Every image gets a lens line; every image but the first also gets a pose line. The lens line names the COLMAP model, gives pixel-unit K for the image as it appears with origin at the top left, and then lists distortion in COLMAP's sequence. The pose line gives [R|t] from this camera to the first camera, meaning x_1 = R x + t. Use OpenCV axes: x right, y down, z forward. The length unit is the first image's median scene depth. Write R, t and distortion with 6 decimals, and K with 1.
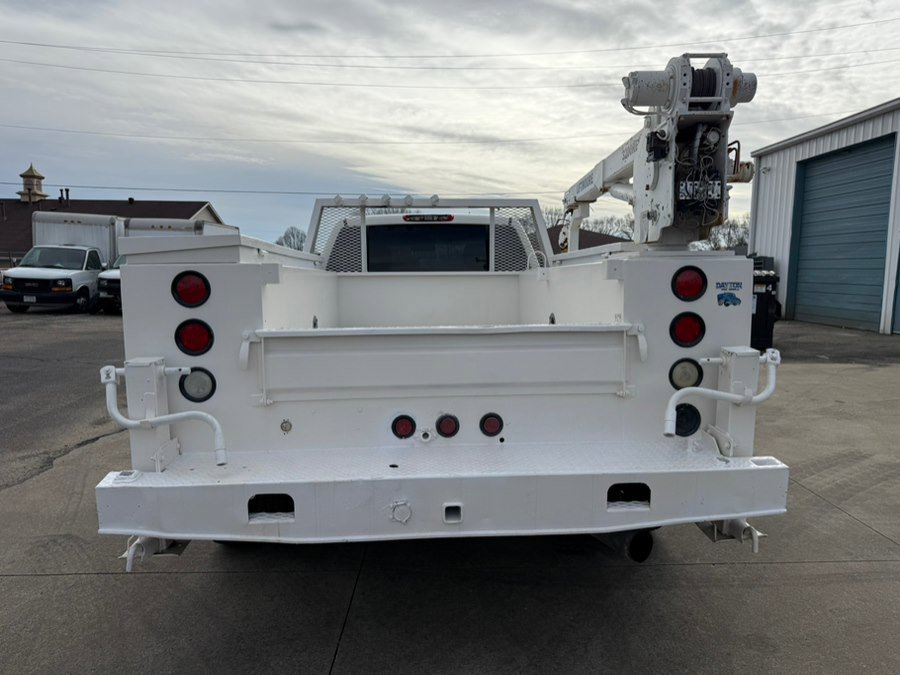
lens RADIAL K [[635.3, 0, 456.2], [0, 635.3, 351.9], [0, 0, 1]] dist [0.048767, -0.061837]
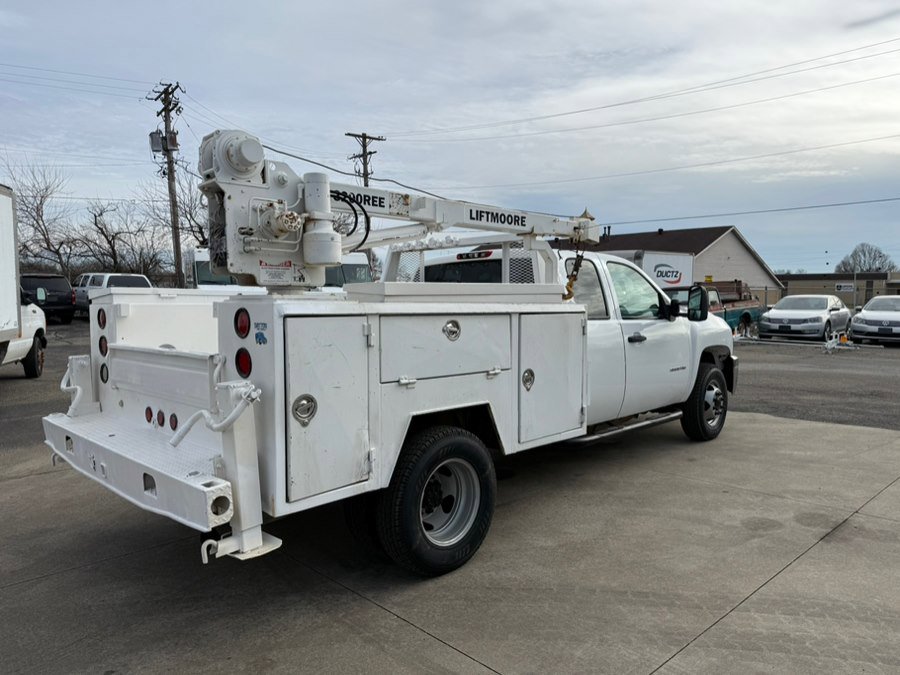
lens RADIAL K [[635.3, 0, 456.2], [0, 635.3, 351.9], [0, 0, 1]] dist [0.048767, -0.061837]
pose [[0.663324, 0.062131, -0.745749, 0.089977], [-0.088727, 0.996048, 0.004064, -0.005722], [0.743054, 0.063472, 0.666215, 0.031905]]
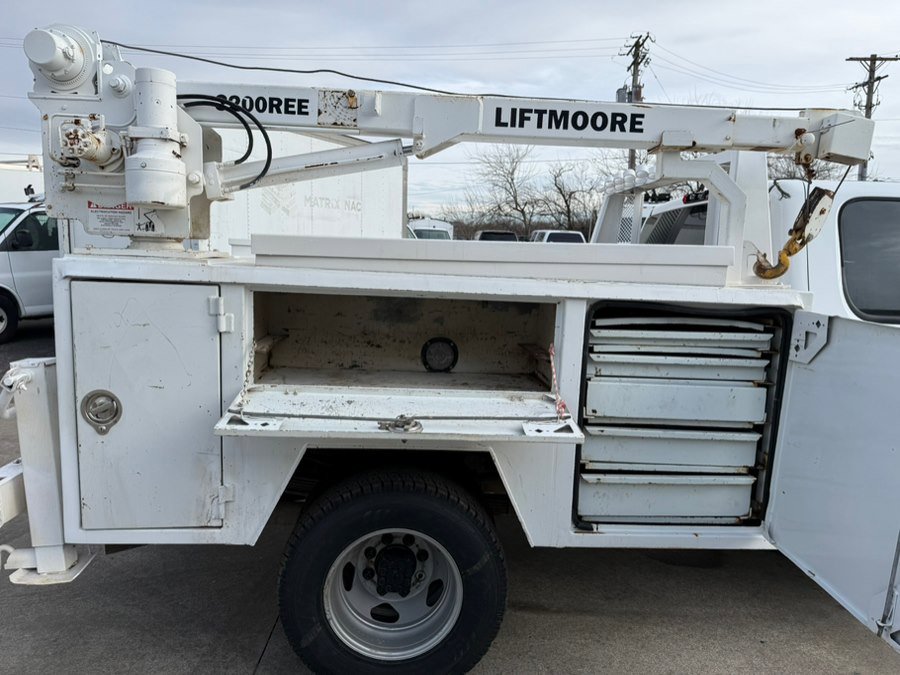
lens RADIAL K [[635.3, 0, 456.2], [0, 635.3, 351.9], [0, 0, 1]] dist [0.048767, -0.061837]
pose [[-0.011622, 0.159019, -0.987207, 0.076006], [-0.154780, 0.975088, 0.158889, -0.014338], [0.987881, 0.154647, 0.013280, 0.091691]]
